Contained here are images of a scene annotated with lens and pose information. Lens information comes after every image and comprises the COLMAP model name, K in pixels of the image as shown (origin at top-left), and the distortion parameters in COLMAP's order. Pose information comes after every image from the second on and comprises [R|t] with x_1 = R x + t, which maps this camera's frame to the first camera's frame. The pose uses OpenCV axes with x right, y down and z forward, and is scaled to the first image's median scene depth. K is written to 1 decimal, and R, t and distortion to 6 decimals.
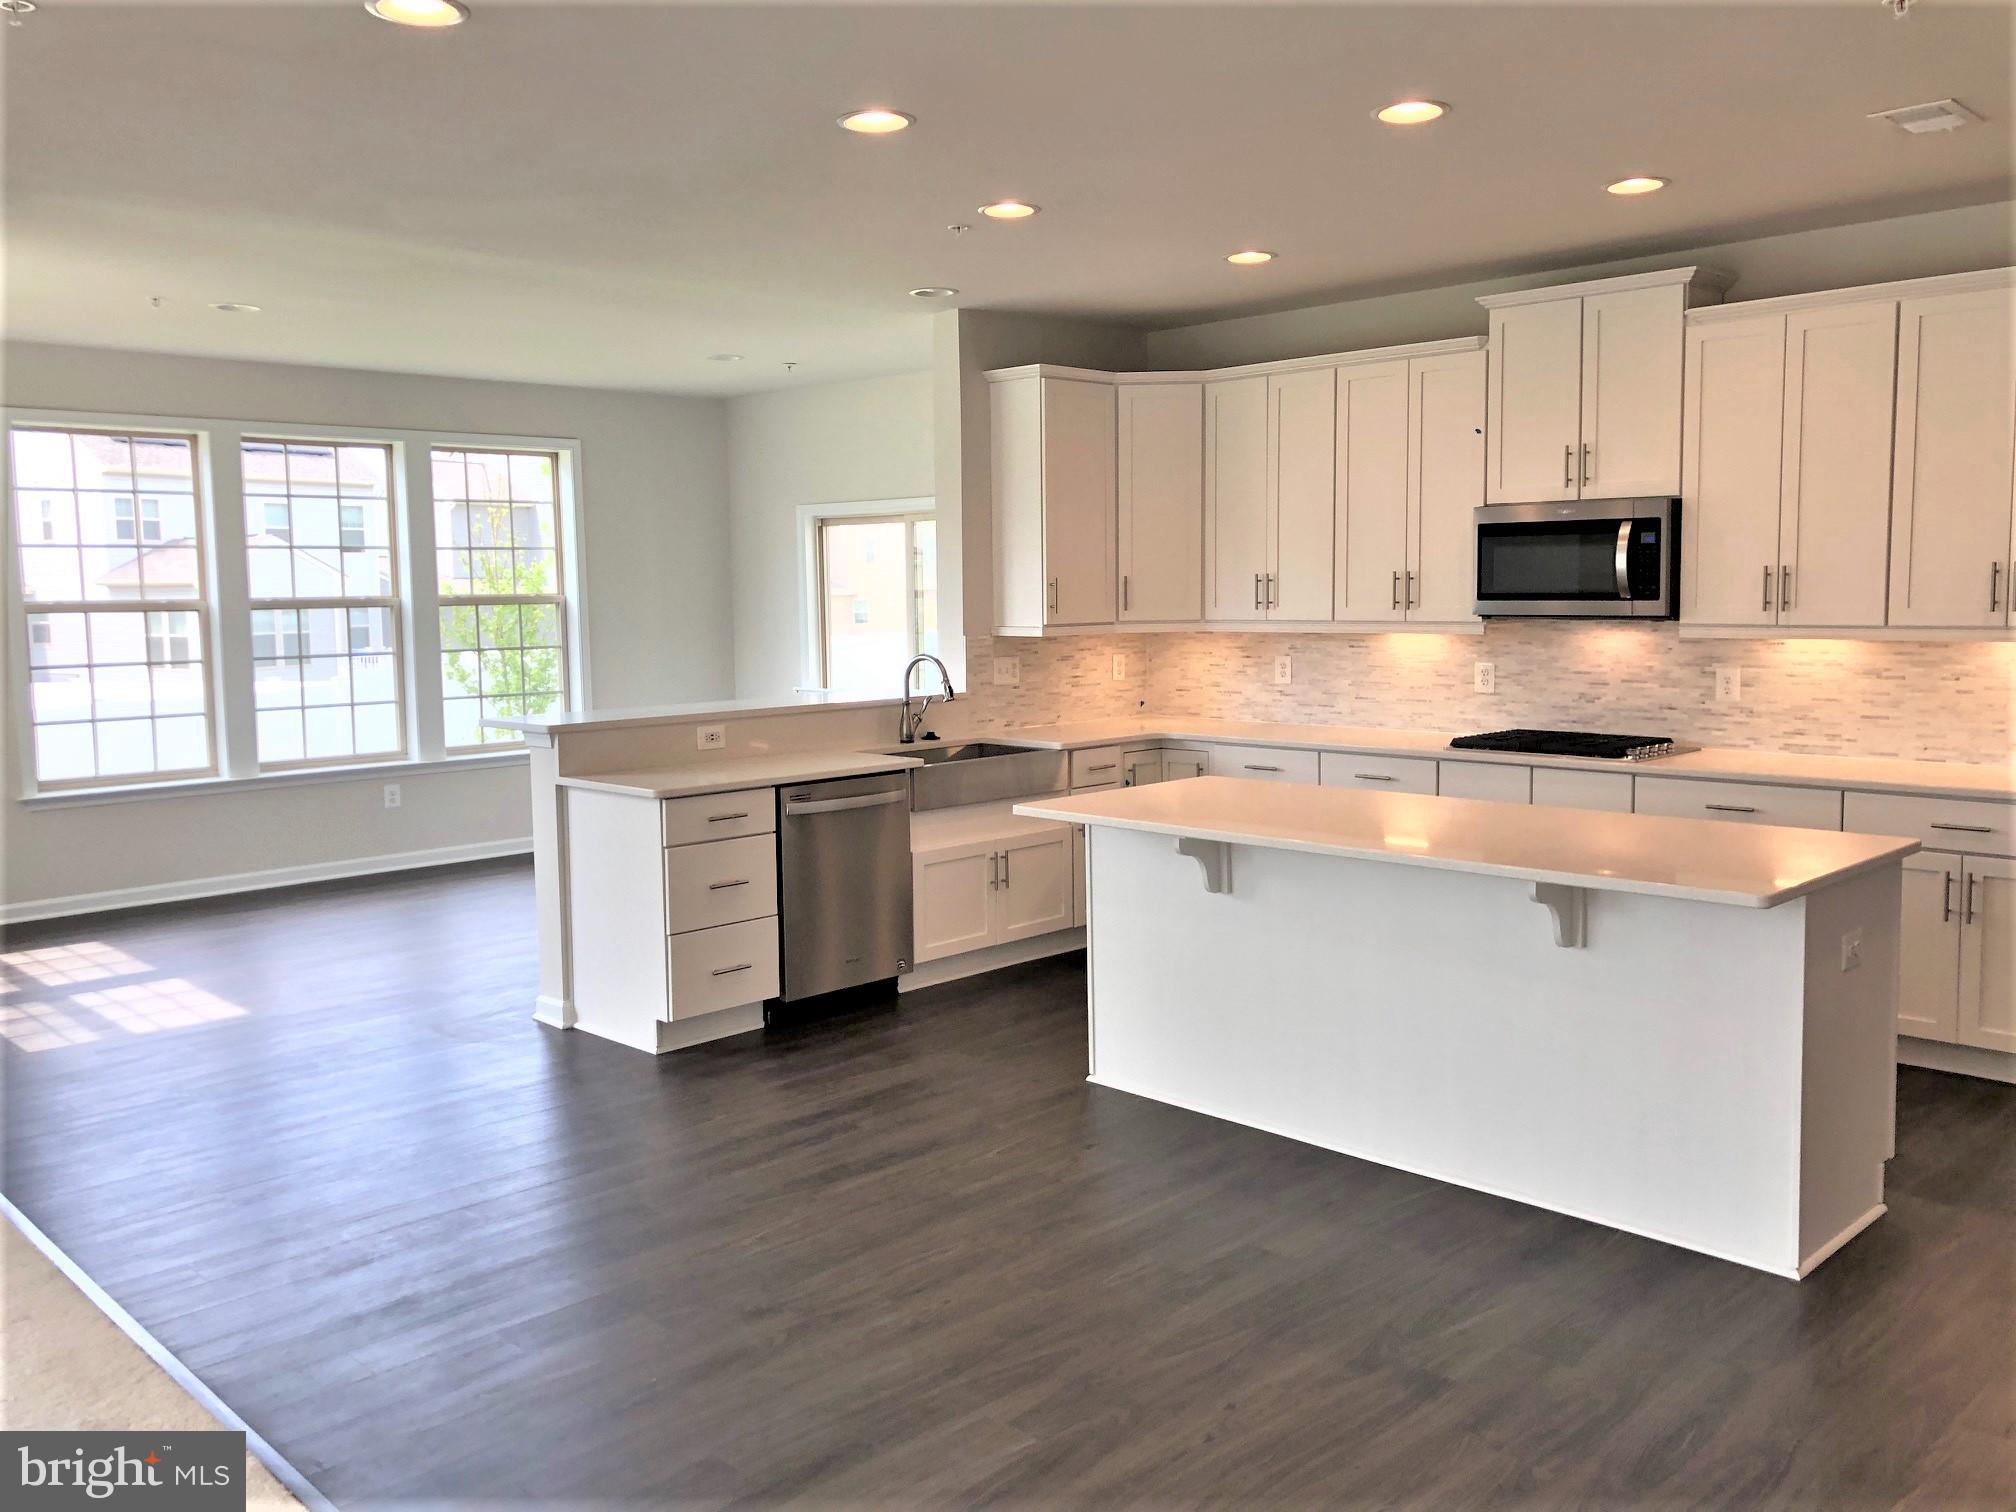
lens RADIAL K [[1685.8, 0, 1011.2], [0, 1685.8, 749.3], [0, 0, 1]] dist [0.056456, -0.084334]
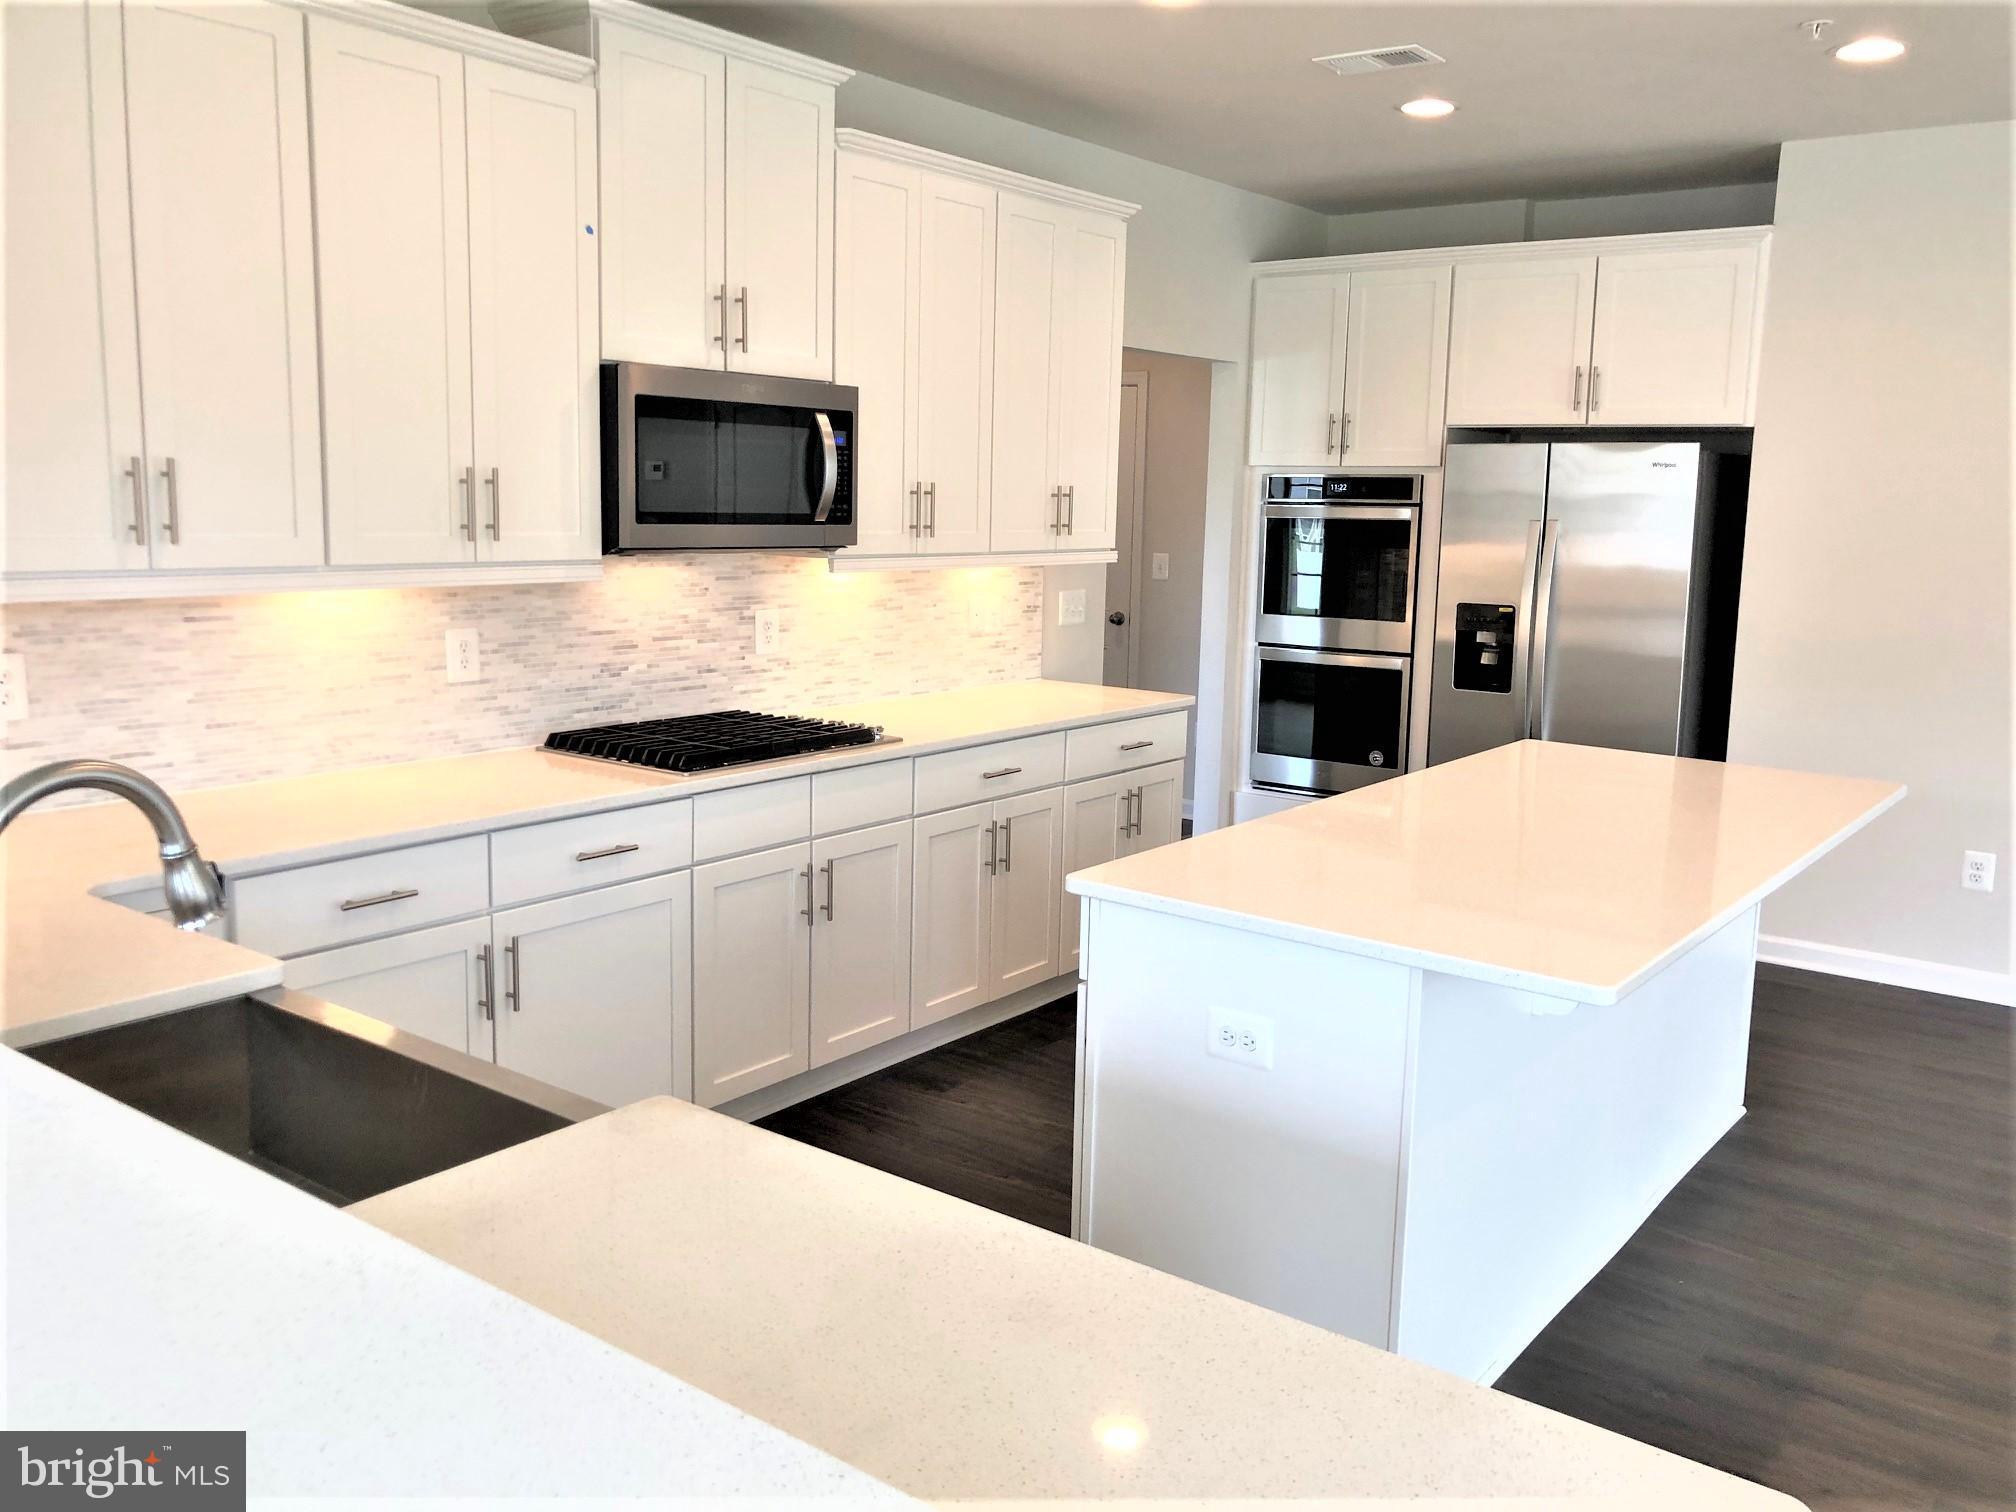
lens RADIAL K [[1685.8, 0, 1030.6], [0, 1685.8, 744.9], [0, 0, 1]] dist [0.056456, -0.084334]
pose [[-0.150436, -0.141652, 0.978419, -0.324554], [0.074451, 0.985248, 0.154087, -0.088861], [-0.985812, 0.096024, -0.137671, 0.911883]]
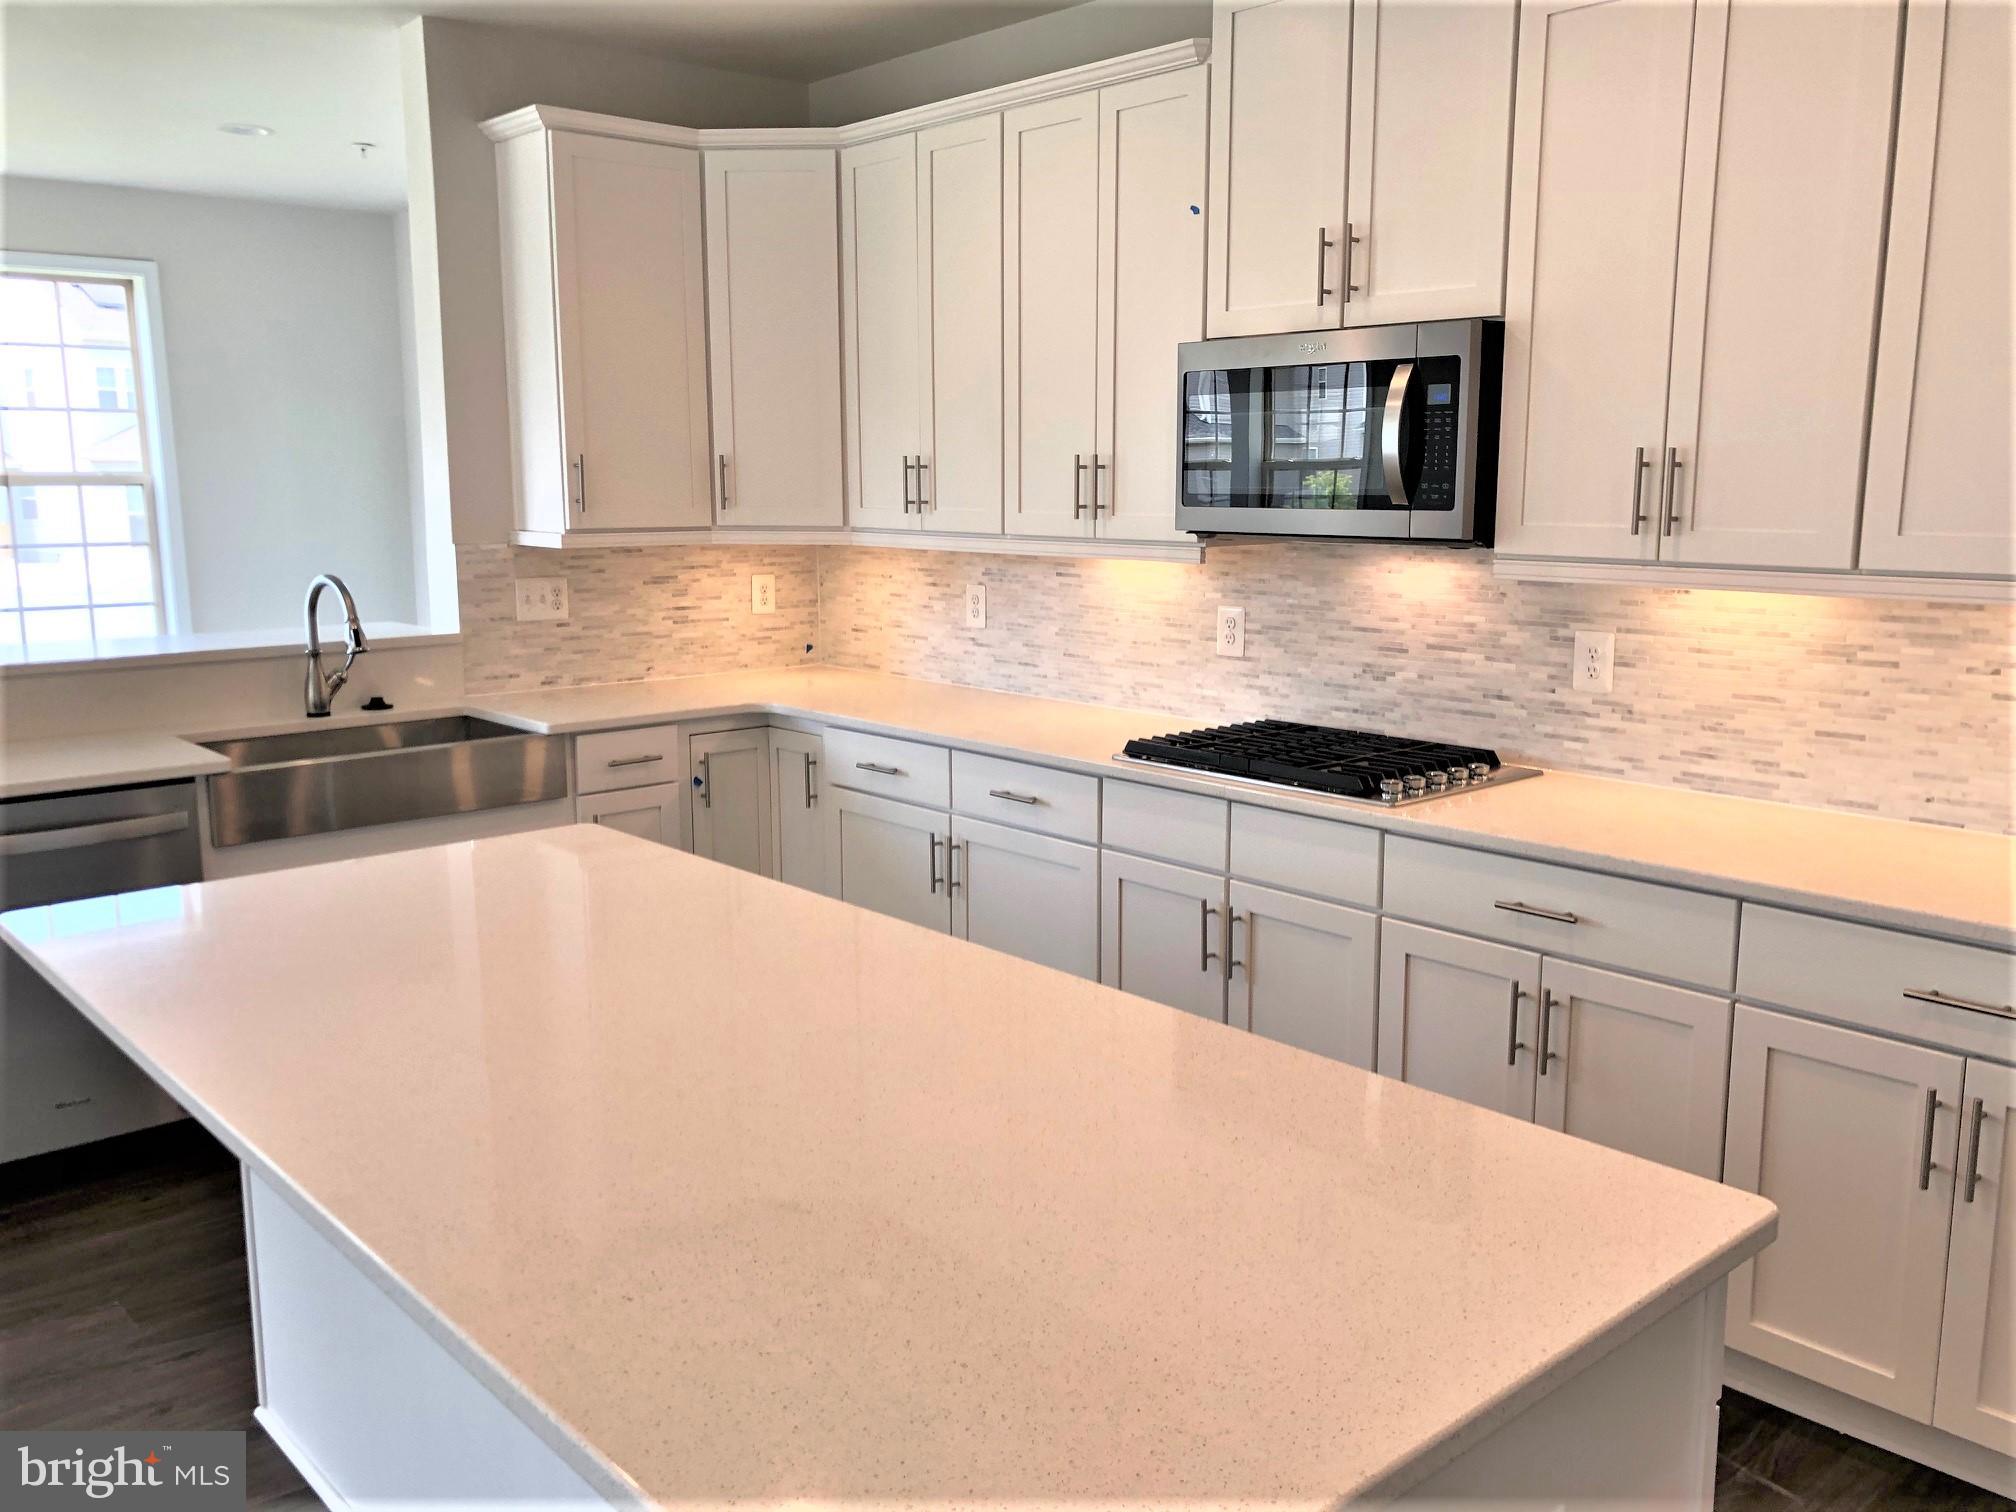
lens RADIAL K [[1685.8, 0, 1013.0], [0, 1685.8, 771.1], [0, 0, 1]] dist [0.056456, -0.084334]
pose [[0.998581, 0.022584, -0.048228, 0.236439], [-0.018806, 0.996823, 0.077394, -0.038553], [0.049823, -0.076377, 0.995833, 0.389976]]
